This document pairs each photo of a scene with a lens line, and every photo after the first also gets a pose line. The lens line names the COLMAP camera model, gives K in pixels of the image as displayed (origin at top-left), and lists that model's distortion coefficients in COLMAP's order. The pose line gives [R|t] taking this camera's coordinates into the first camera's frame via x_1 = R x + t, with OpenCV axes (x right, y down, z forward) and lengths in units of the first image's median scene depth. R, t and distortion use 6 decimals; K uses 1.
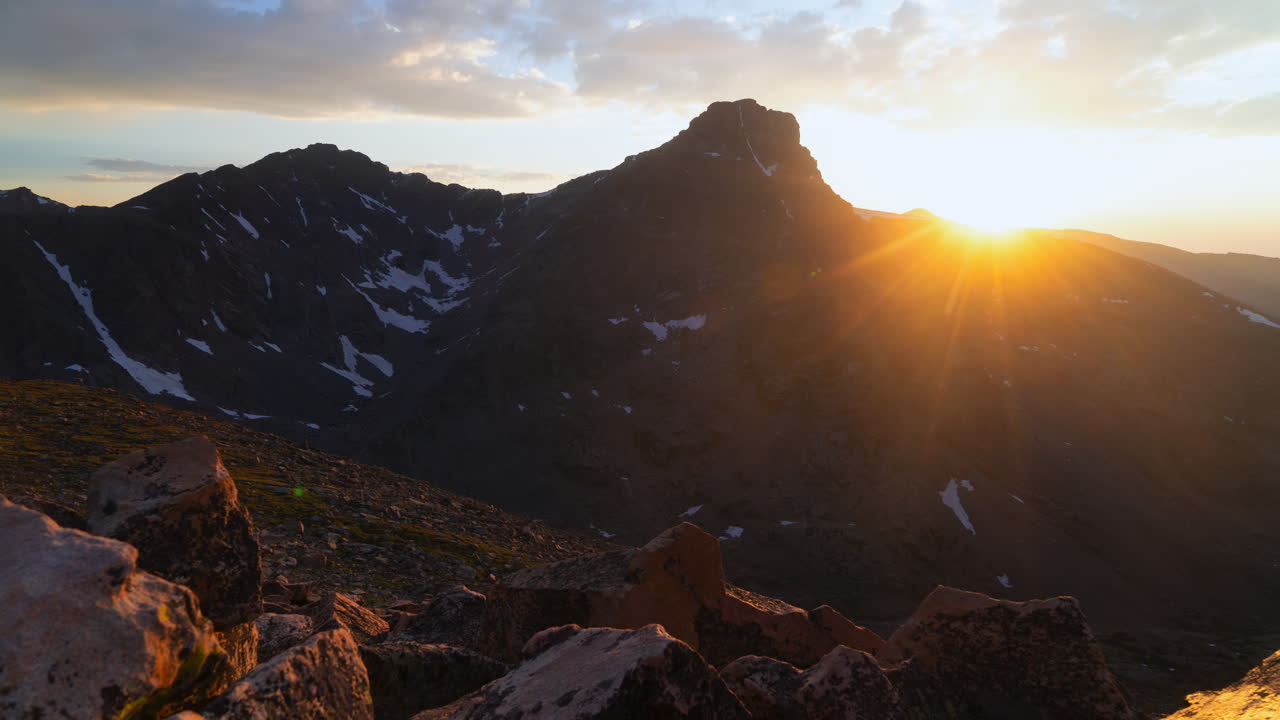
lens RADIAL K [[894.2, 0, 646.3], [0, 894.2, 344.4], [0, 0, 1]] dist [-0.020573, 0.001070]
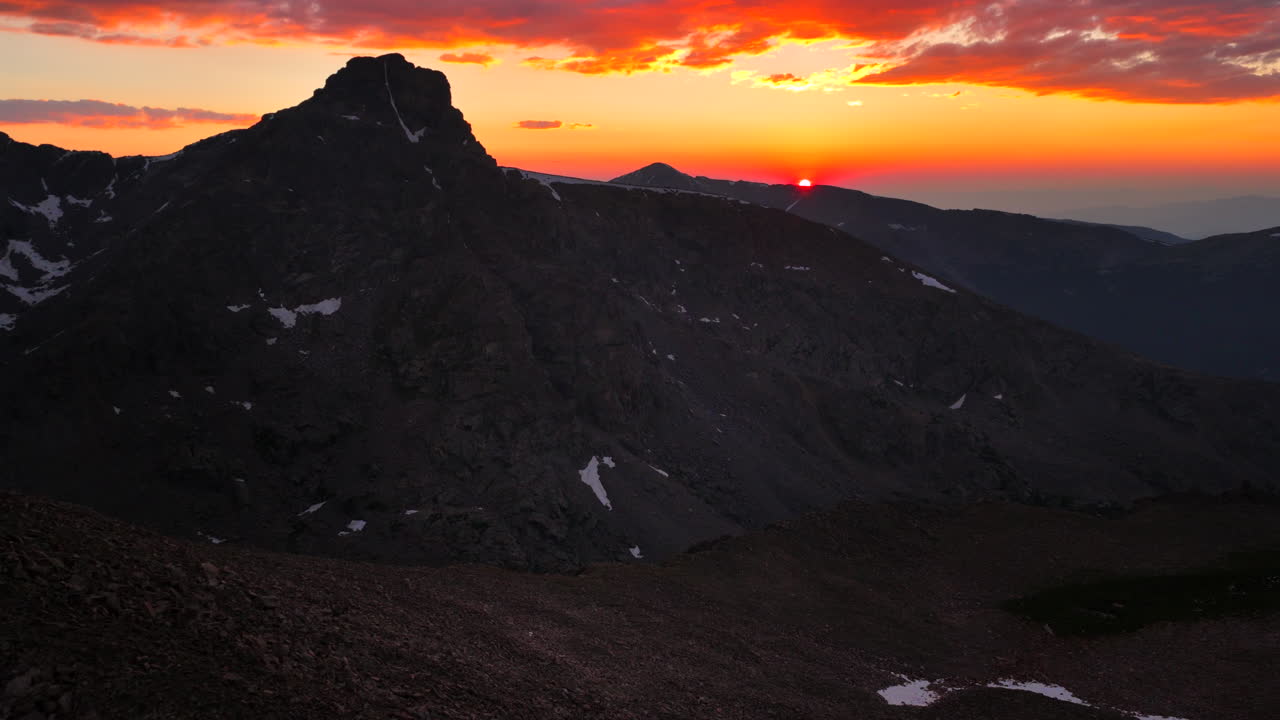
lens RADIAL K [[1084.4, 0, 640.0], [0, 1084.4, 360.0], [0, 0, 1]] dist [-0.018374, 0.040628]
pose [[0.968012, -0.047358, 0.246394, 0.068340], [0.039337, 0.998527, 0.037376, 0.000680], [-0.247801, -0.026488, 0.968449, -0.115298]]
